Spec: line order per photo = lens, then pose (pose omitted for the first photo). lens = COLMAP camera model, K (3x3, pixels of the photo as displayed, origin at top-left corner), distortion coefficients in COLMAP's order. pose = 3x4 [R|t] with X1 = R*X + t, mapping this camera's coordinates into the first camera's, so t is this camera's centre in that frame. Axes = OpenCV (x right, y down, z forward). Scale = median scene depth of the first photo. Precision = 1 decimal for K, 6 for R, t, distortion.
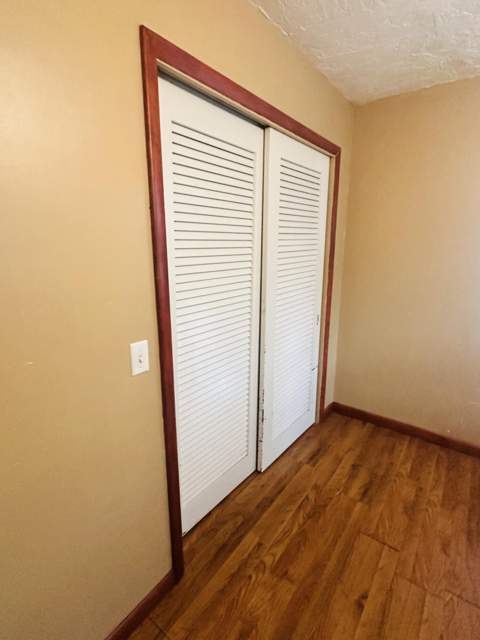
lens RADIAL K [[319.0, 0, 240.8], [0, 319.0, 322.2], [0, 0, 1]] dist [-0.000229, 0.001786]
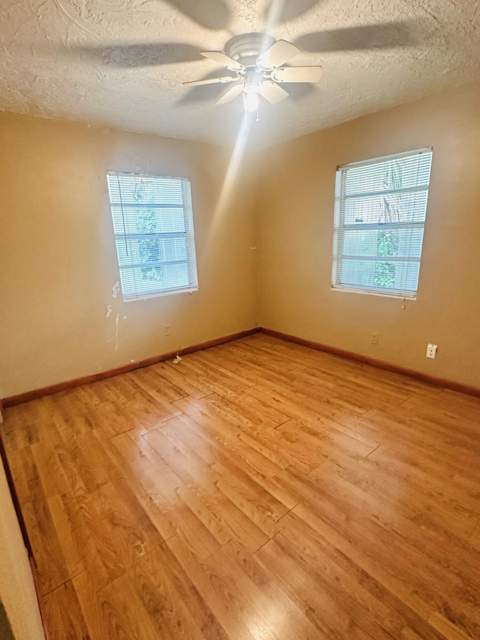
lens RADIAL K [[319.0, 0, 240.0], [0, 319.0, 319.6], [0, 0, 1]] dist [-0.000229, 0.001786]
pose [[0.229954, -0.255184, 0.939150, -0.582380], [0.284819, 0.940405, 0.185786, 0.065461], [-0.930591, 0.224765, 0.288931, -0.040398]]
